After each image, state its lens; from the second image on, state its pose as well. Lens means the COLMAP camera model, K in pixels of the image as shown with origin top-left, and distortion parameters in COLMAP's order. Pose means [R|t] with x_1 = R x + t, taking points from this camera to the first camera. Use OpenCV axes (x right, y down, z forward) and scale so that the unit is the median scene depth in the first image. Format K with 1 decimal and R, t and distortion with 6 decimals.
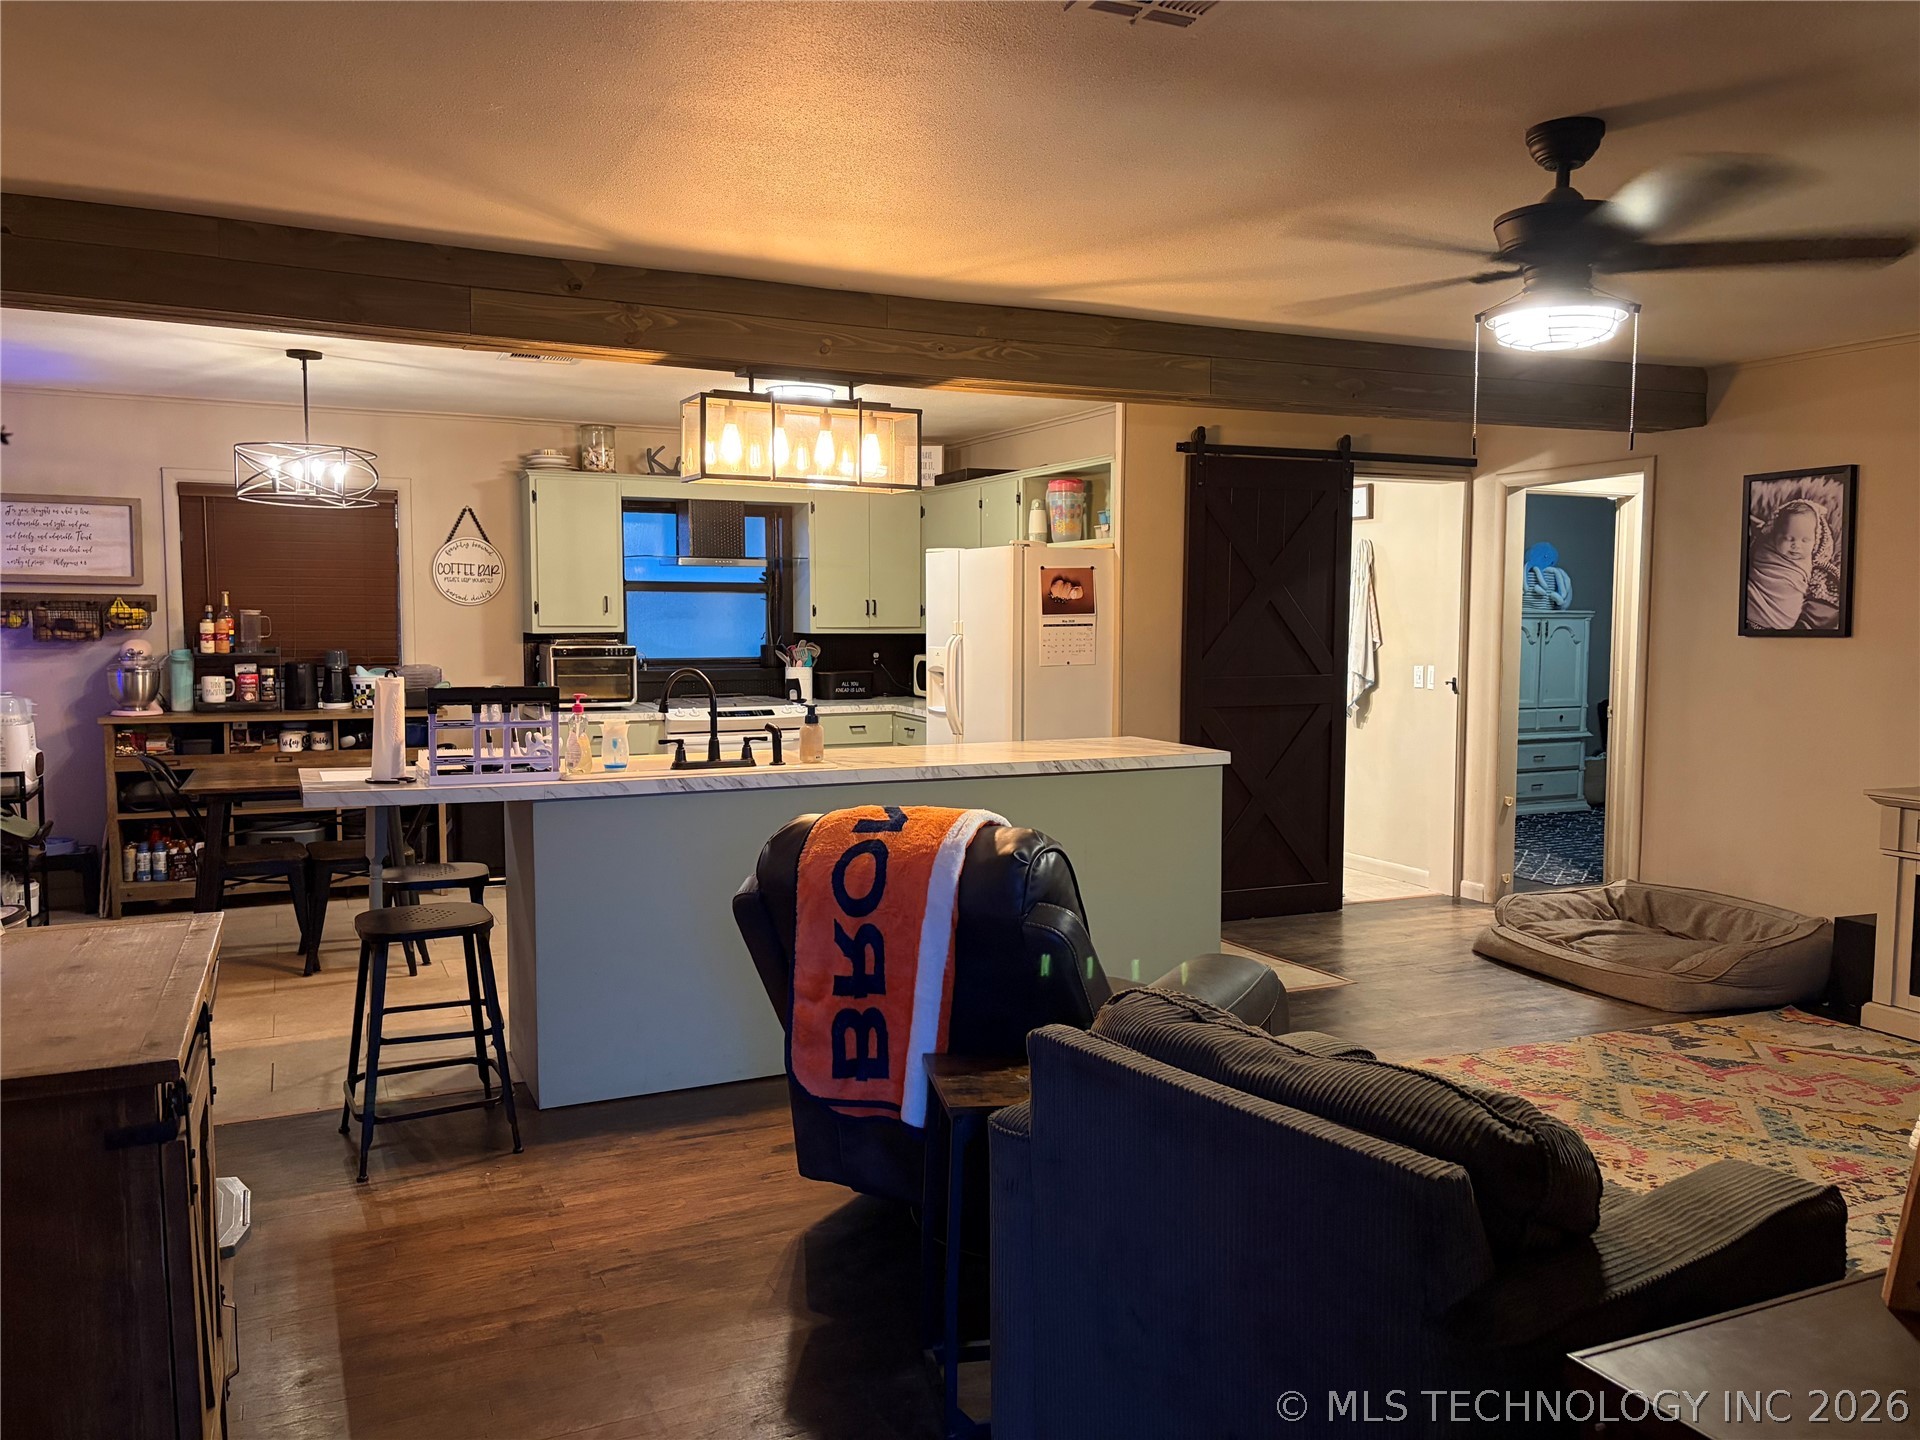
lens RADIAL K [[1449.3, 0, 963.7], [0, 1449.3, 712.5], [0, 0, 1]] dist [0.039797, -0.024734]
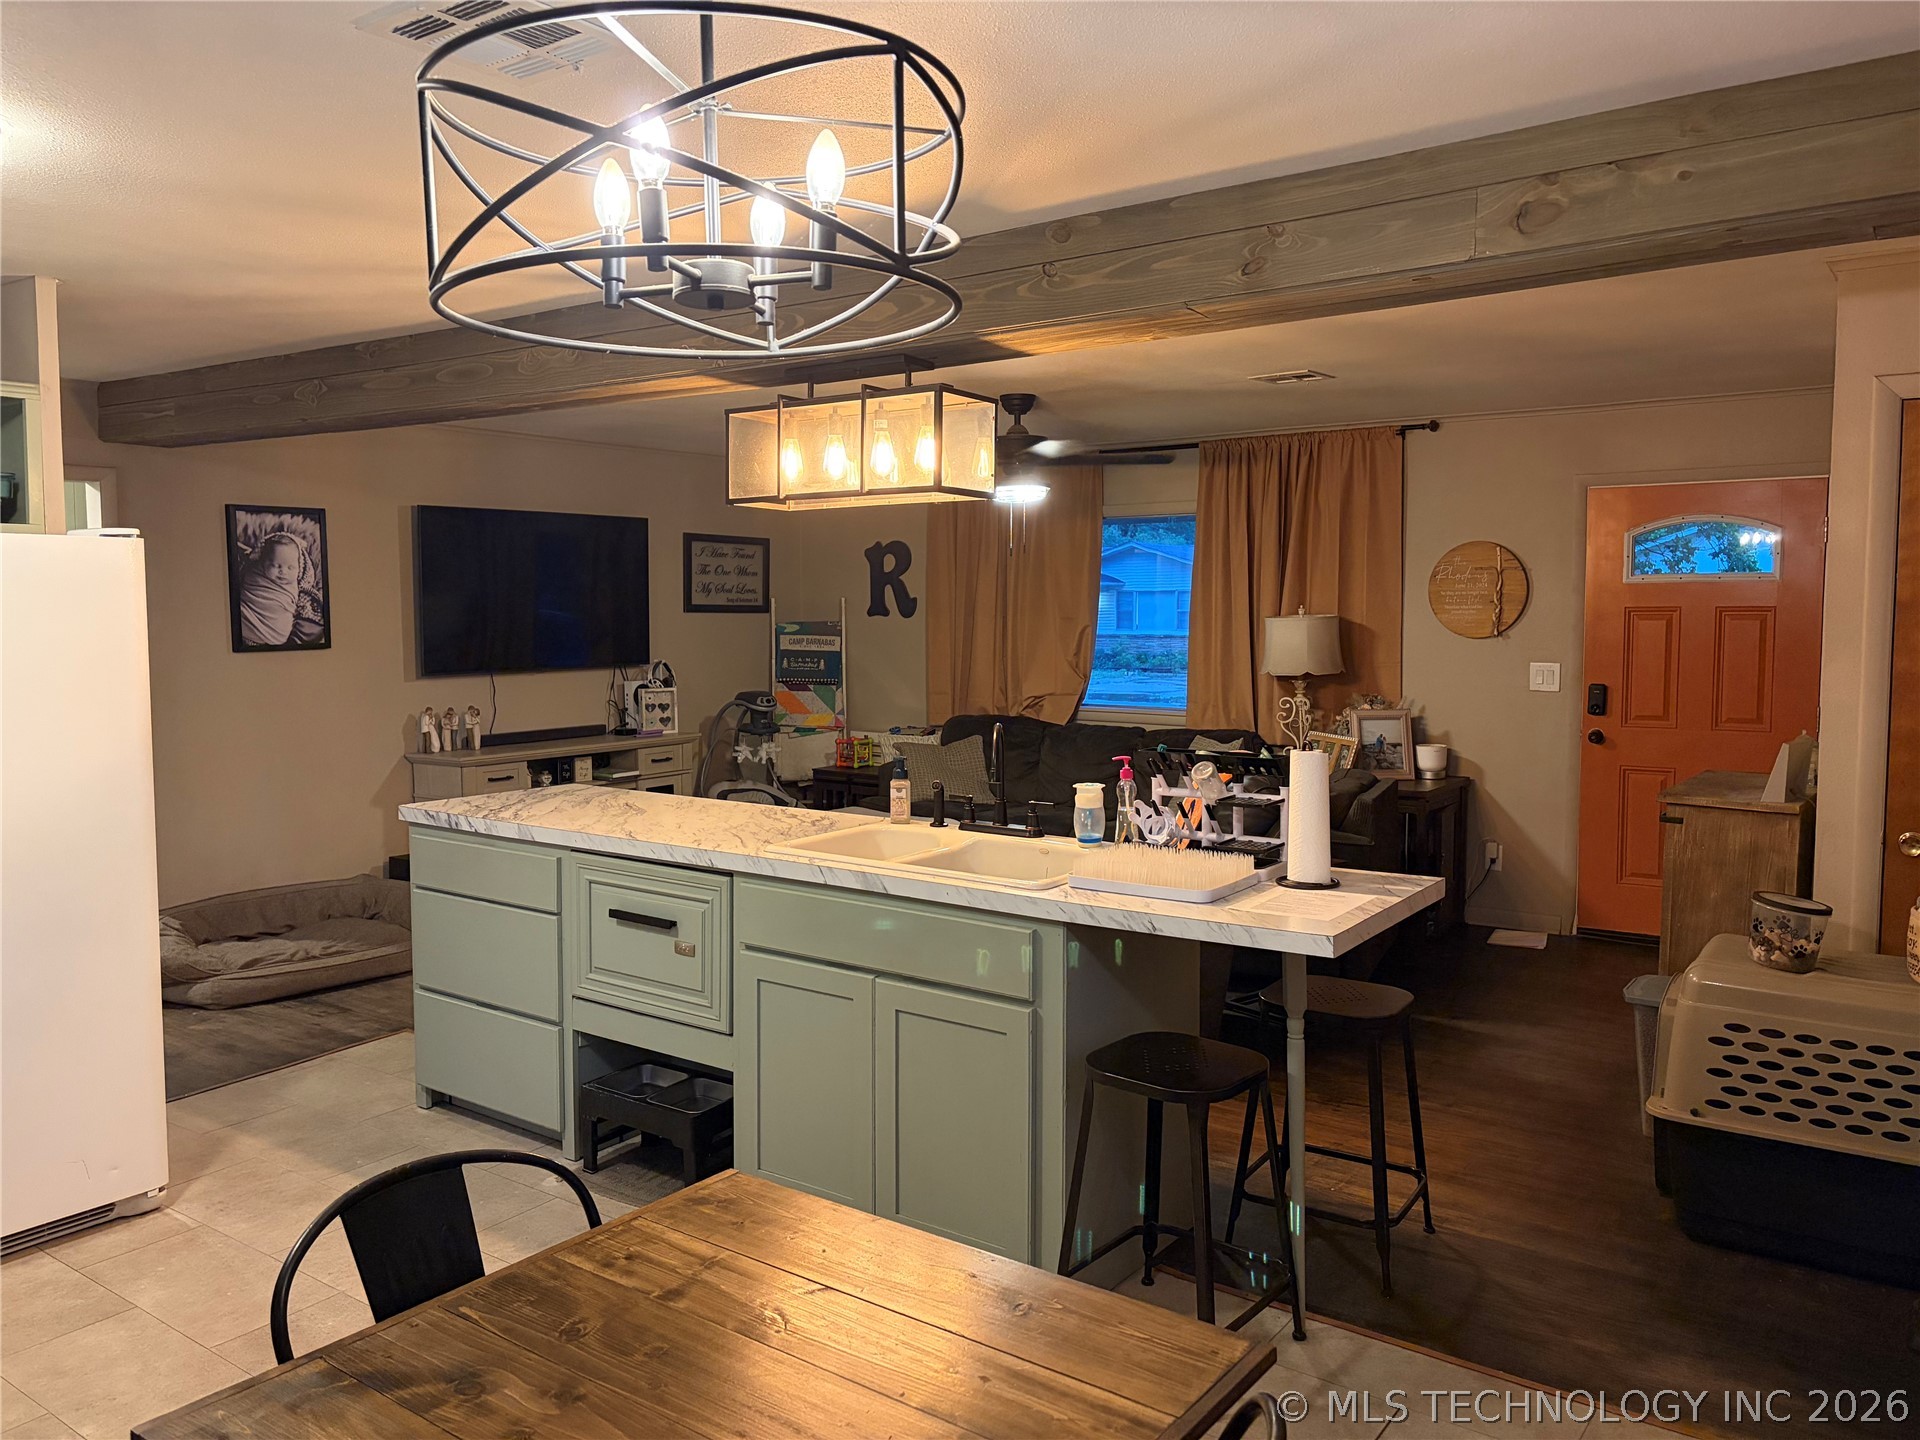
lens RADIAL K [[1449.3, 0, 940.0], [0, 1449.3, 731.5], [0, 0, 1]] dist [0.039797, -0.024734]
pose [[-0.486940, -0.080856, 0.869685, -0.618350], [0.058772, 0.990416, 0.124987, -0.090915], [-0.871456, 0.111974, -0.477521, 0.983560]]
